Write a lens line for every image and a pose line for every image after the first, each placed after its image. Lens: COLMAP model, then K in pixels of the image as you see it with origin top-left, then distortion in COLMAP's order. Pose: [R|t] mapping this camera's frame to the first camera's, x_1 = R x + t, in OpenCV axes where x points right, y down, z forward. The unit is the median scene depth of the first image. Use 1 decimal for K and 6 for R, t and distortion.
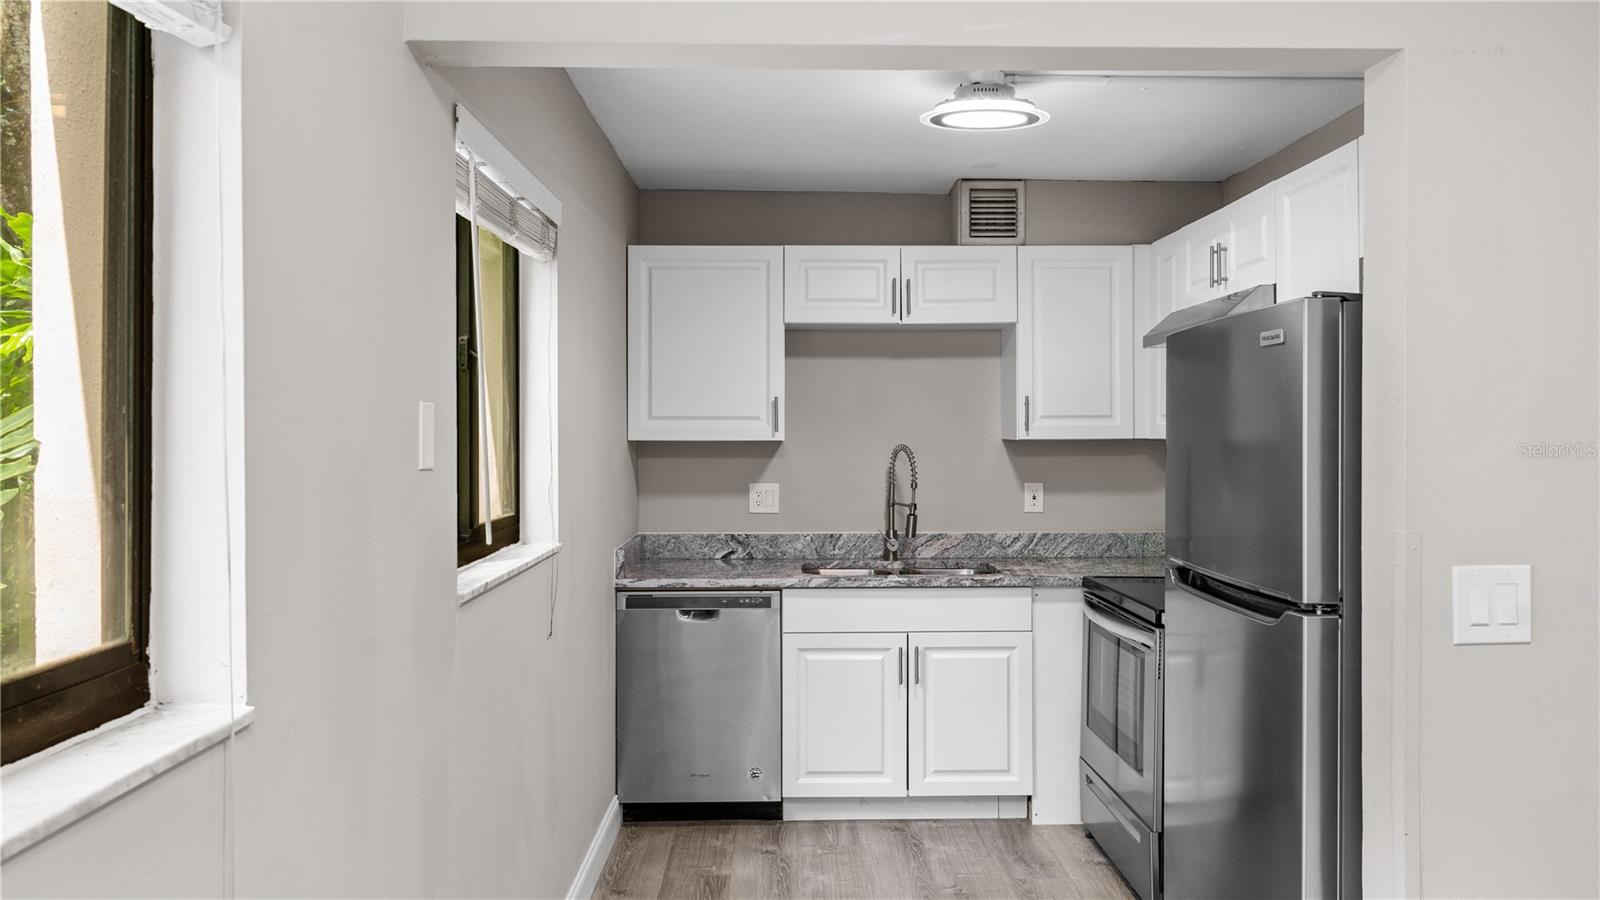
lens RADIAL K [[1104.5, 0, 773.6], [0, 1104.5, 407.1], [0, 0, 1]] dist [-0.000218, -0.002103]
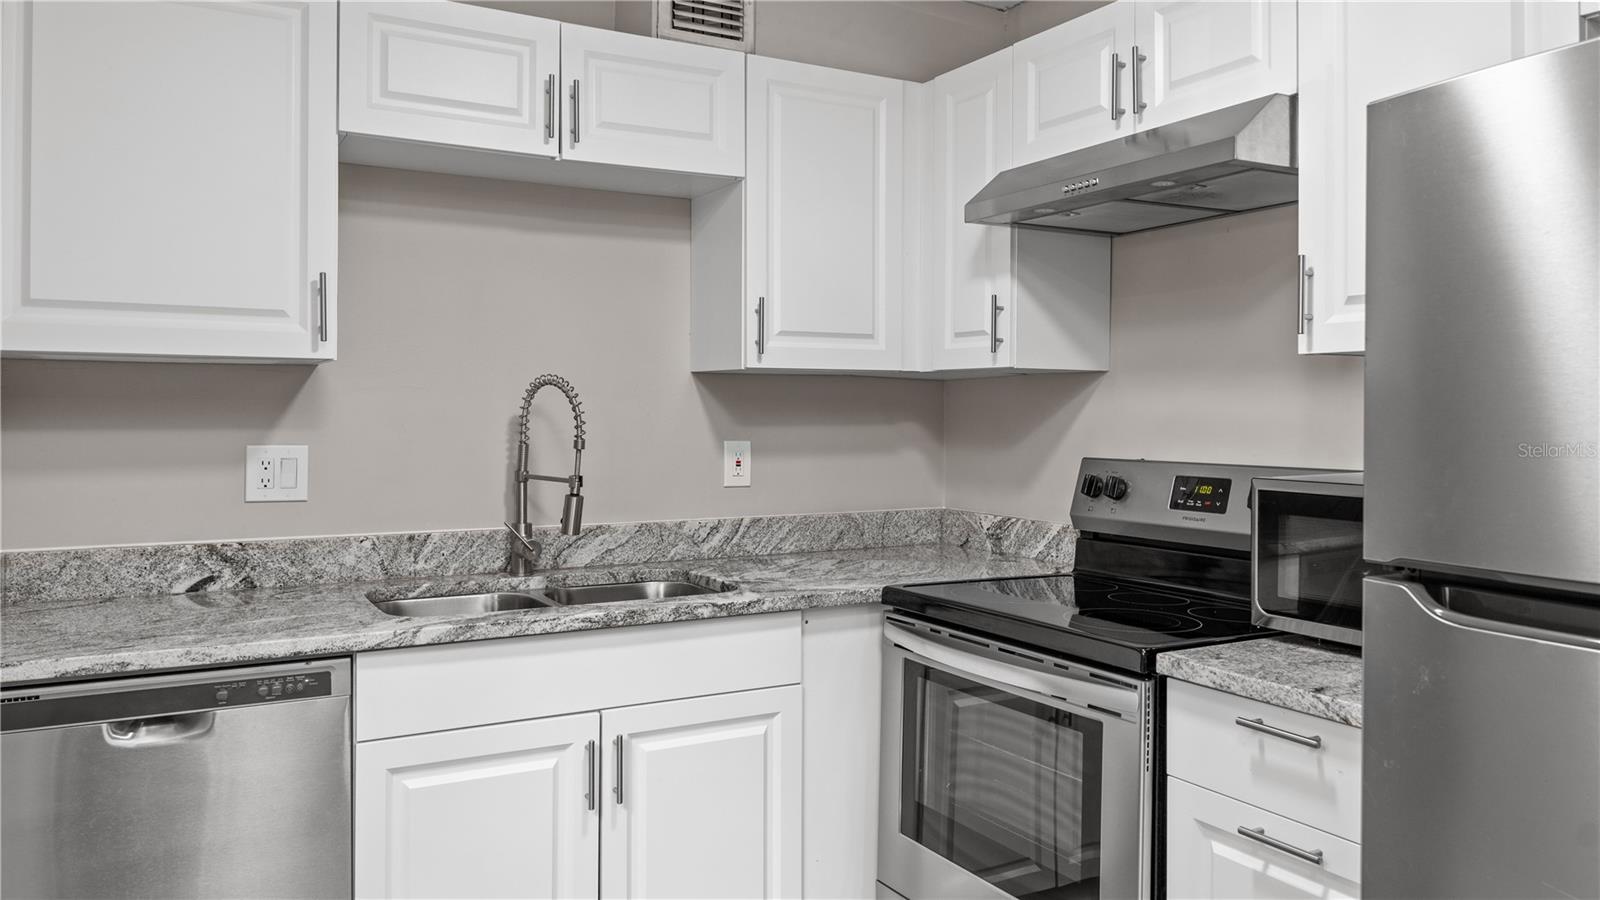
lens RADIAL K [[1262.8, 0, 899.5], [0, 1262.8, 402.1], [0, 0, 1]] dist [-0.000835, -0.007861]
pose [[0.867495, 0.006191, 0.497408, -0.054311], [-0.018329, 0.999641, 0.019524, 0.033141], [-0.497109, -0.026054, 0.867297, 0.348392]]
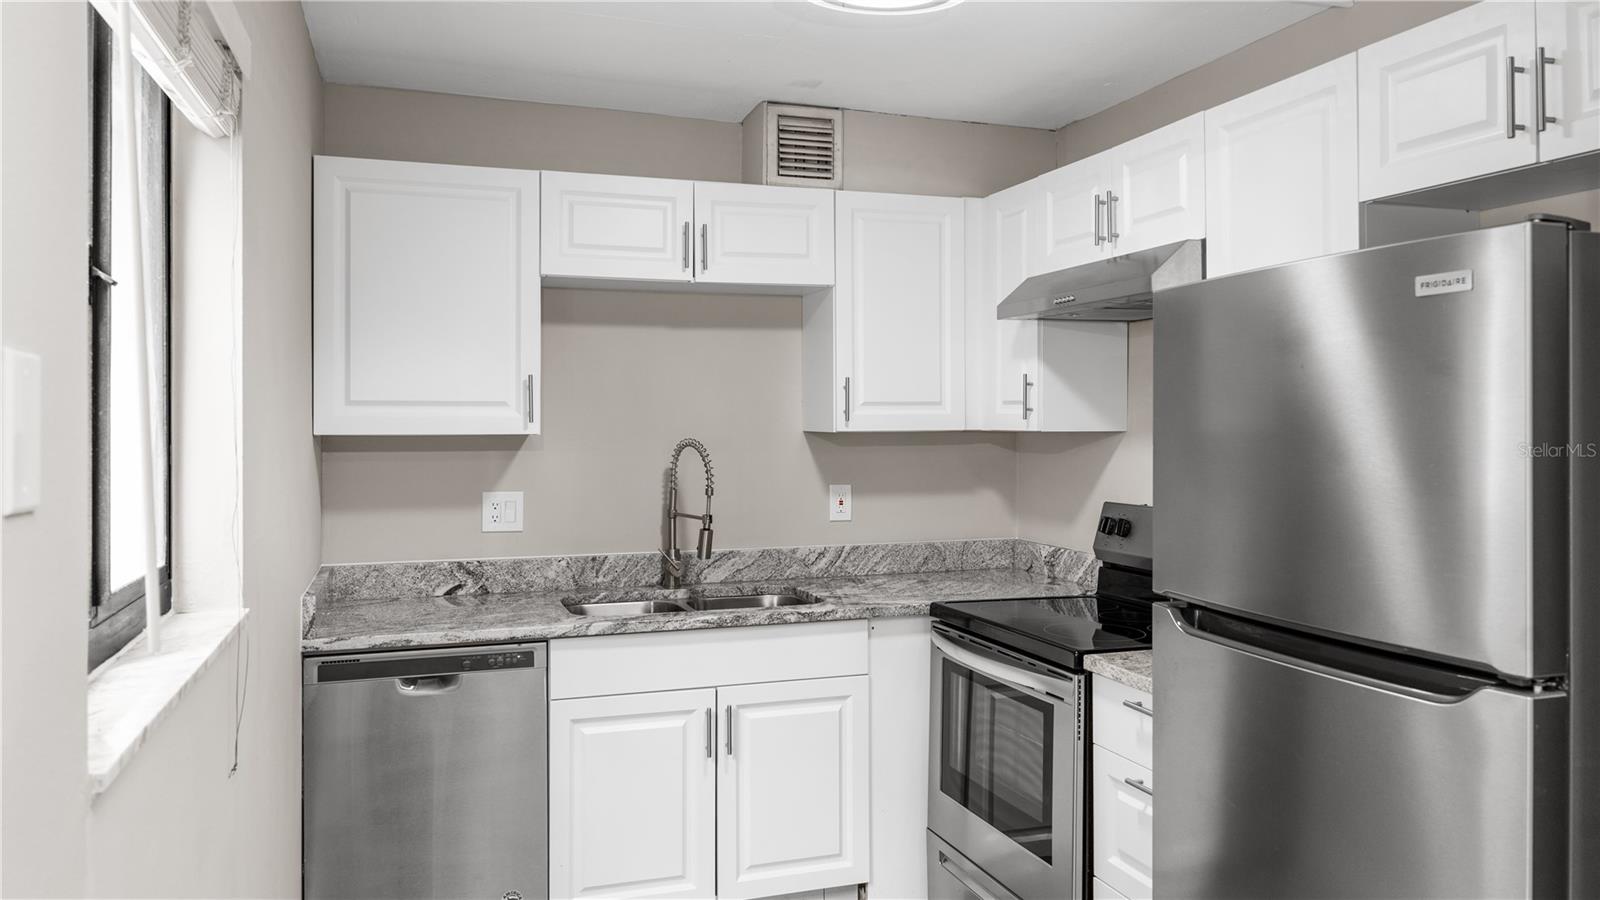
lens RADIAL K [[1216.9, 0, 819.1], [0, 1216.9, 399.8], [0, 0, 1]] dist [-0.002387, 0.003411]
pose [[0.952704, 0.004570, 0.303865, -0.058562], [-0.005825, 0.999978, 0.003221, 0.003477], [-0.303844, -0.004838, 0.952710, 0.164467]]
